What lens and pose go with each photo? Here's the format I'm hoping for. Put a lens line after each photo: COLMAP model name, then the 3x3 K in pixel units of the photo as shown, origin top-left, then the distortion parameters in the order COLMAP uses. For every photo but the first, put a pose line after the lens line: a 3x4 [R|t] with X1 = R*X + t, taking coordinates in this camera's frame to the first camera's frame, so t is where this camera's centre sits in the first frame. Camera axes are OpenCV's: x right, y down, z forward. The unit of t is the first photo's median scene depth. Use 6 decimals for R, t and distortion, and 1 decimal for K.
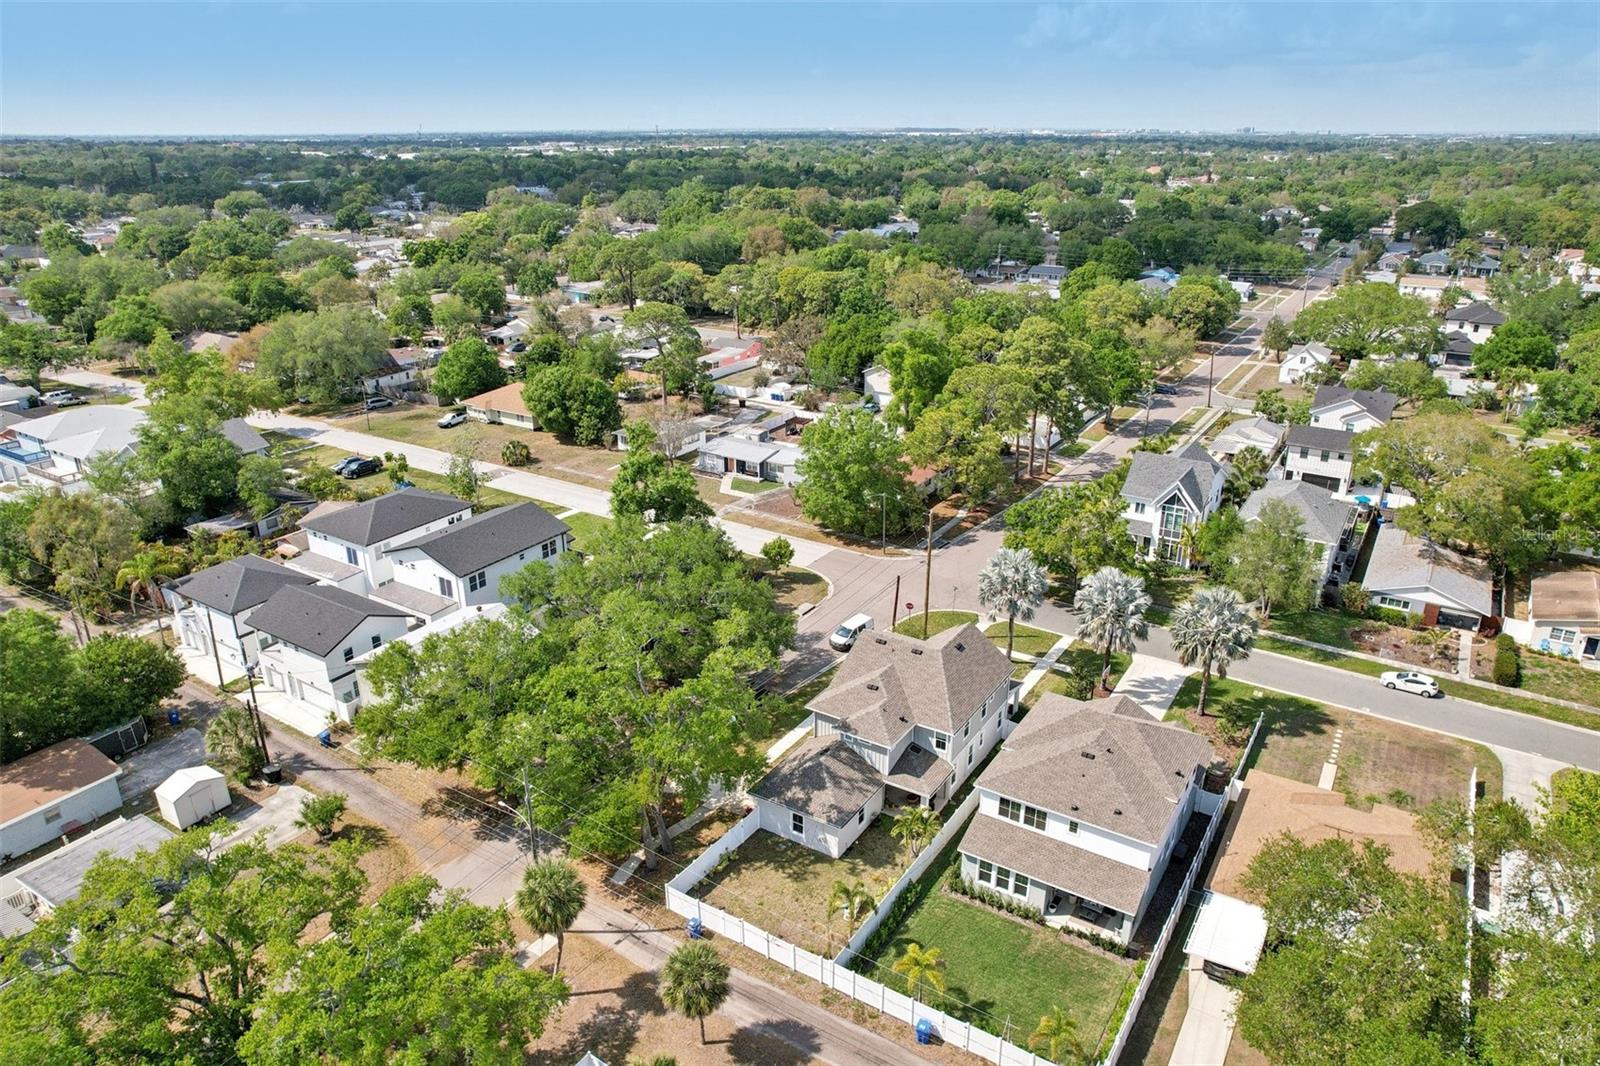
lens RADIAL K [[1040.3, 0, 800.0], [0, 1040.3, 533.0], [0, 0, 1]] dist [-0.078207, 0.067799]
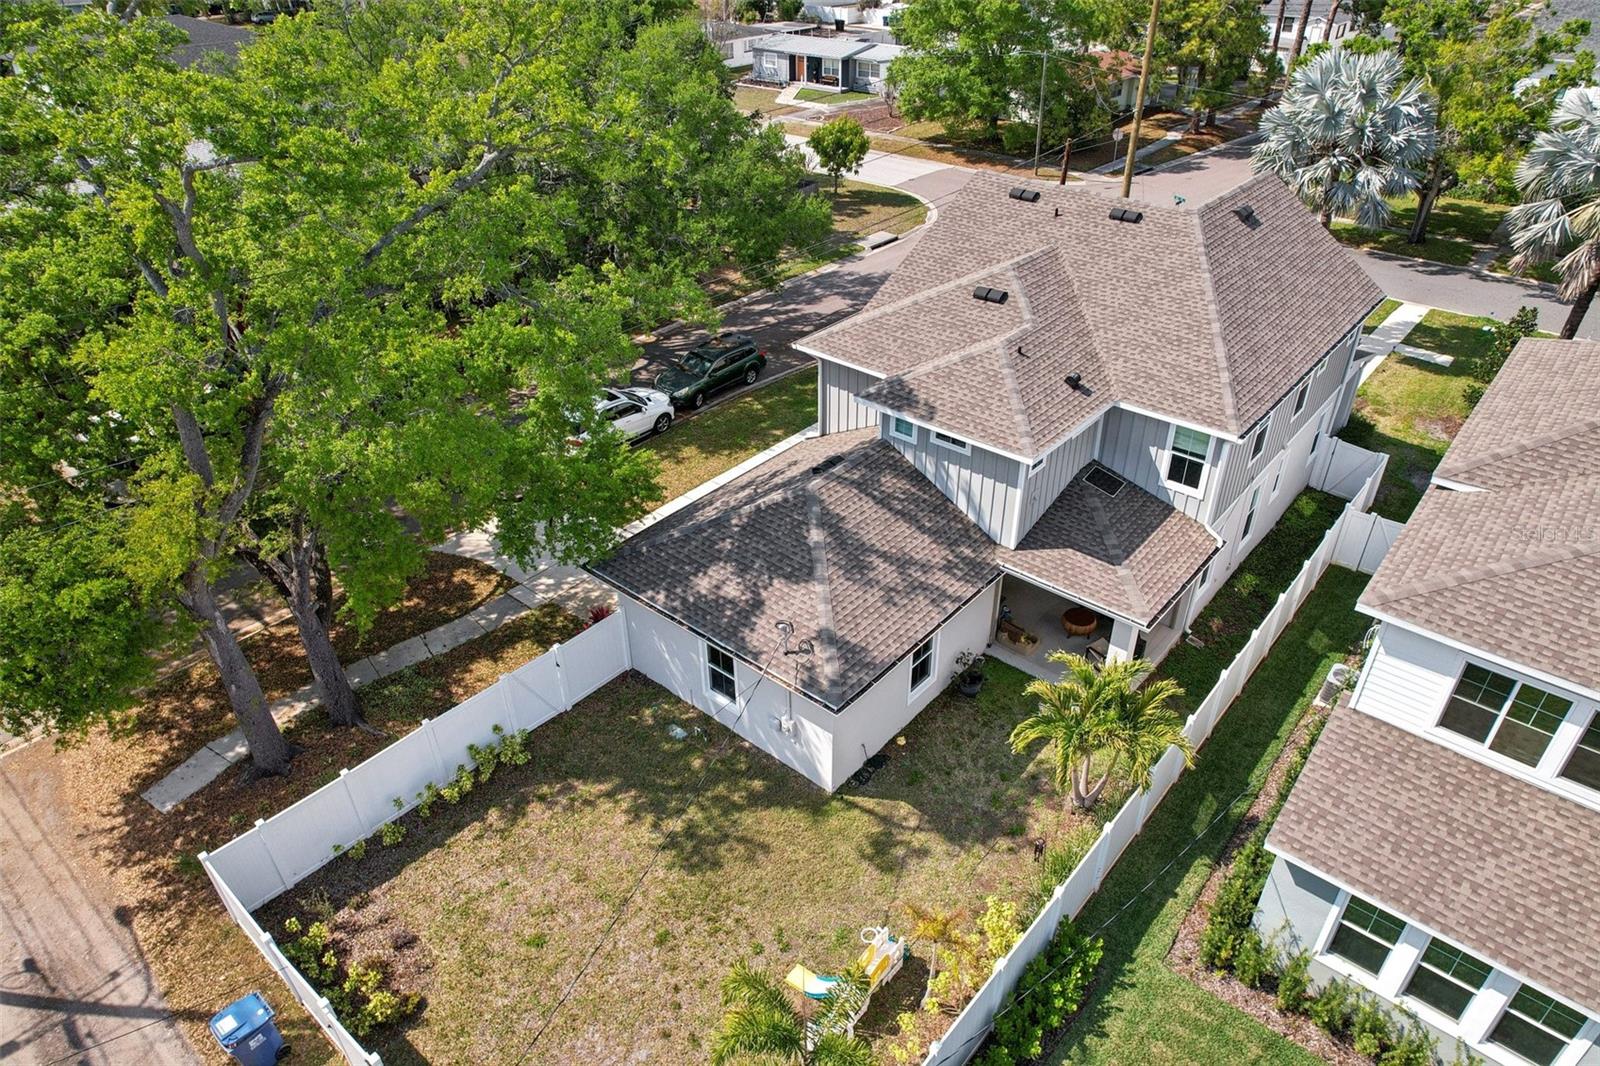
lens RADIAL K [[1027.6, 0, 800.0], [0, 1027.6, 533.0], [0, 0, 1]] dist [-0.074258, 0.070562]
pose [[0.990341, 0.070796, -0.119216, 0.051494], [-0.044650, 0.976856, 0.209188, 0.151862], [0.131266, -0.201844, 0.970581, 0.626216]]
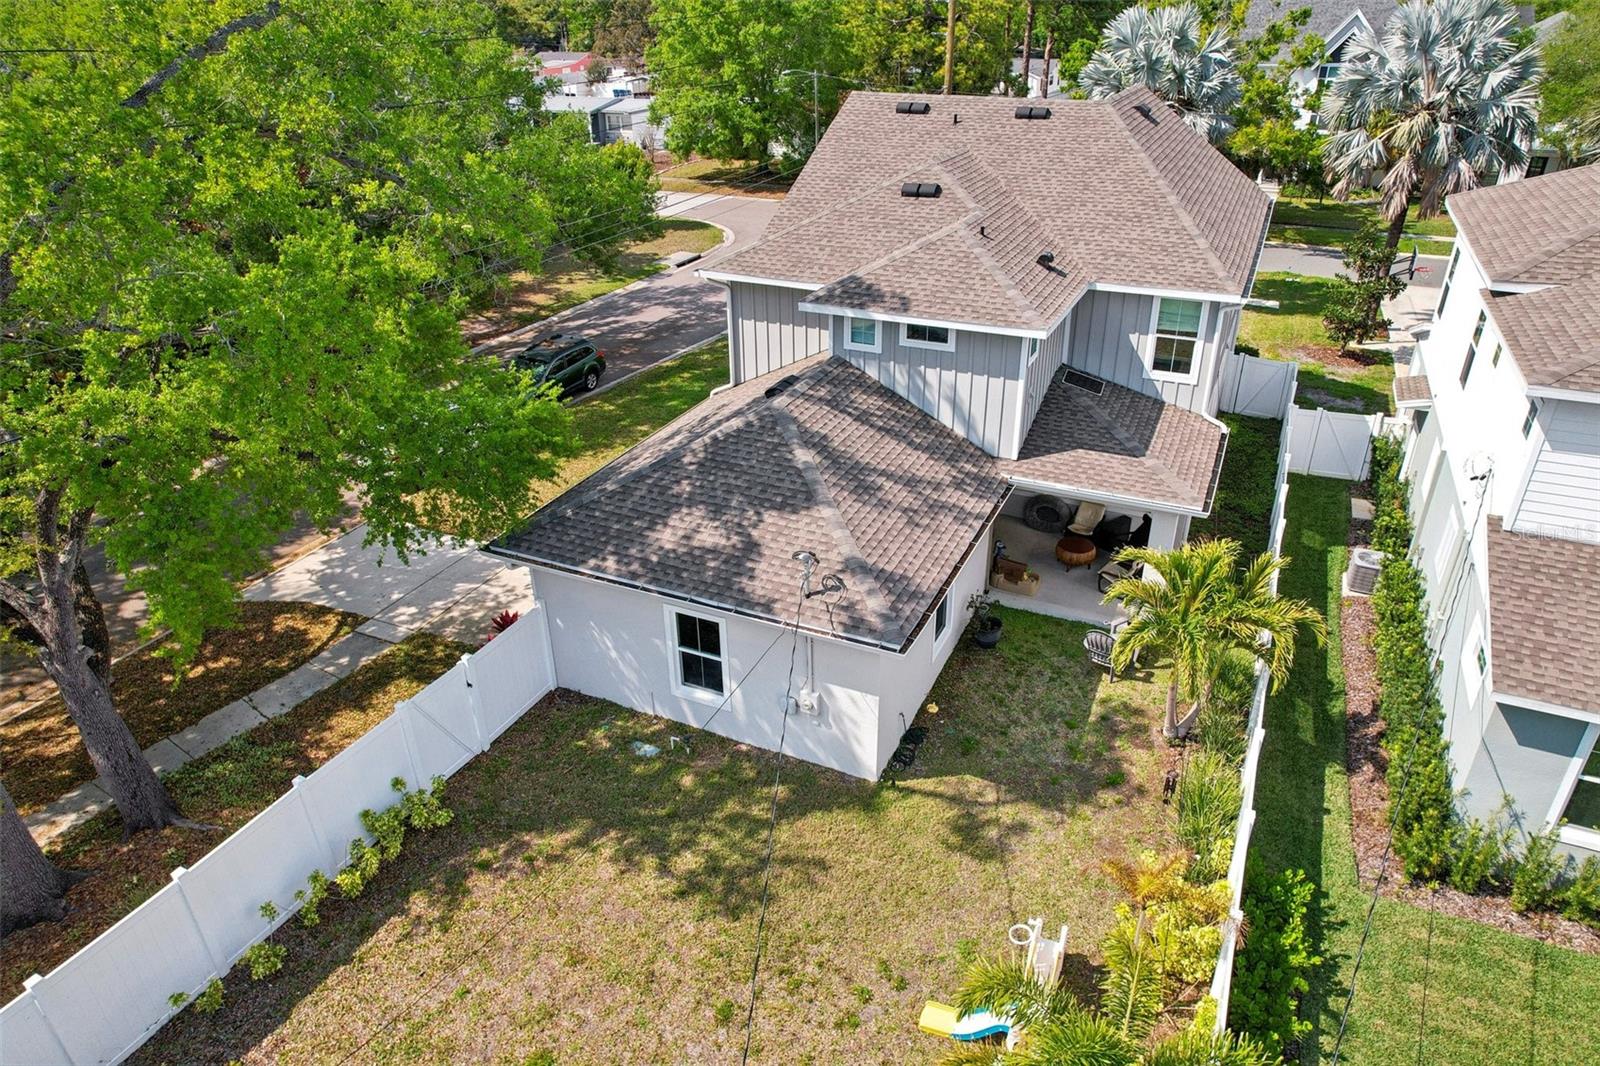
lens RADIAL K [[1027.6, 0, 800.0], [0, 1027.6, 533.0], [0, 0, 1]] dist [-0.074258, 0.070562]
pose [[0.991143, -0.070793, 0.112358, -0.003753], [0.057552, 0.991462, 0.117005, 0.201726], [-0.119682, -0.109502, 0.986755, 0.681268]]
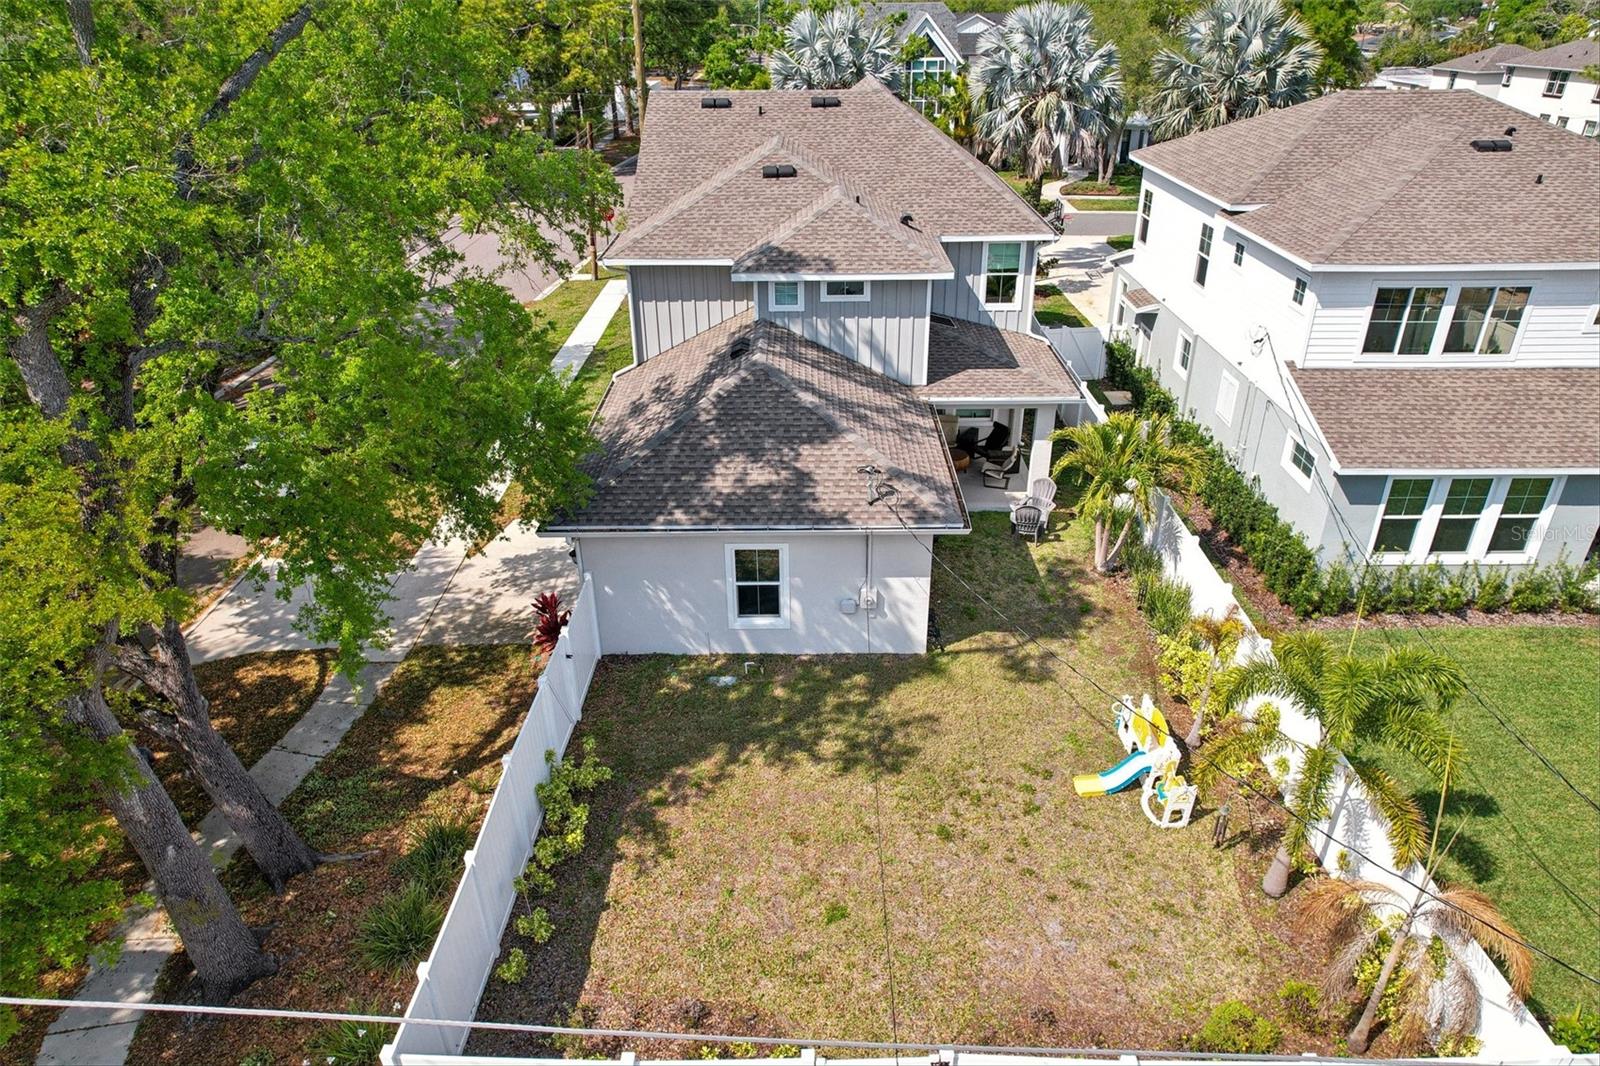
lens RADIAL K [[1027.6, 0, 800.0], [0, 1027.6, 533.0], [0, 0, 1]] dist [-0.074258, 0.070562]
pose [[0.845608, -0.255273, 0.468811, -0.105801], [0.202051, 0.965962, 0.161533, 0.202188], [-0.494088, -0.041870, 0.868403, 0.678426]]
